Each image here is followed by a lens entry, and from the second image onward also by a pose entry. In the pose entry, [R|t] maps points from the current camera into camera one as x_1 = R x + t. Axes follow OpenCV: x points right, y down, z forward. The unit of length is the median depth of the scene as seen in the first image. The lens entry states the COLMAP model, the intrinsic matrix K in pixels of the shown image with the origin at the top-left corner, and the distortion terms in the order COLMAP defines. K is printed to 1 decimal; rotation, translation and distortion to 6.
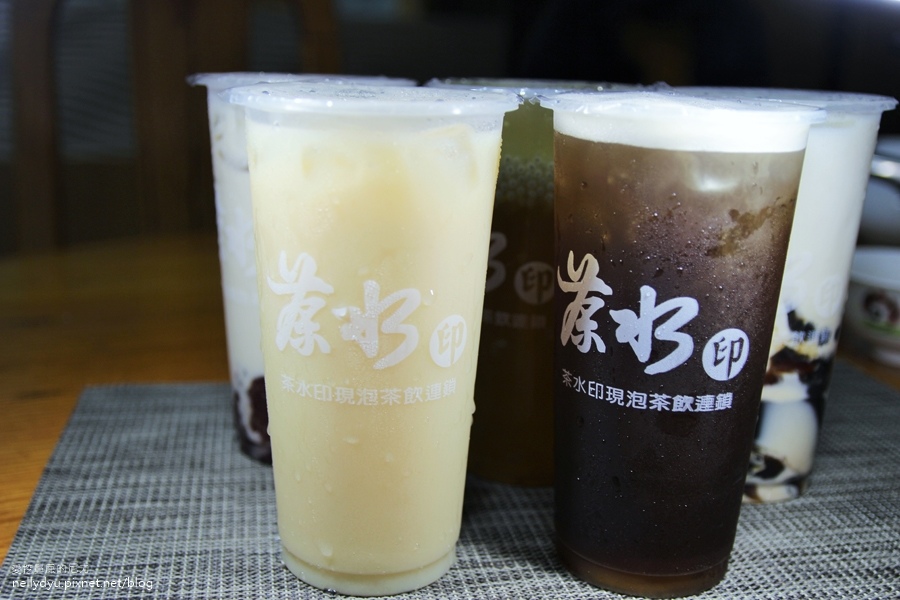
lens RADIAL K [[986.6, 0, 450.0], [0, 986.6, 300.0], [0, 0, 1]] dist [-0.081094, 0.006812]
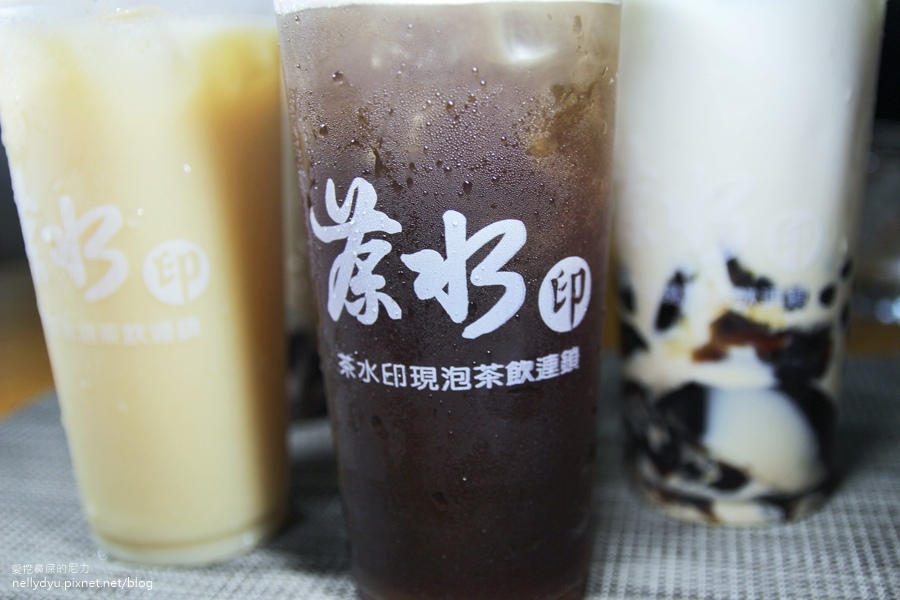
lens RADIAL K [[986.6, 0, 450.0], [0, 986.6, 300.0], [0, 0, 1]] dist [-0.081094, 0.006812]
pose [[0.941074, -0.146611, 0.304770, -0.018997], [0.148296, 0.988784, 0.017746, 0.033971], [-0.303954, 0.028496, 0.952260, 0.337659]]
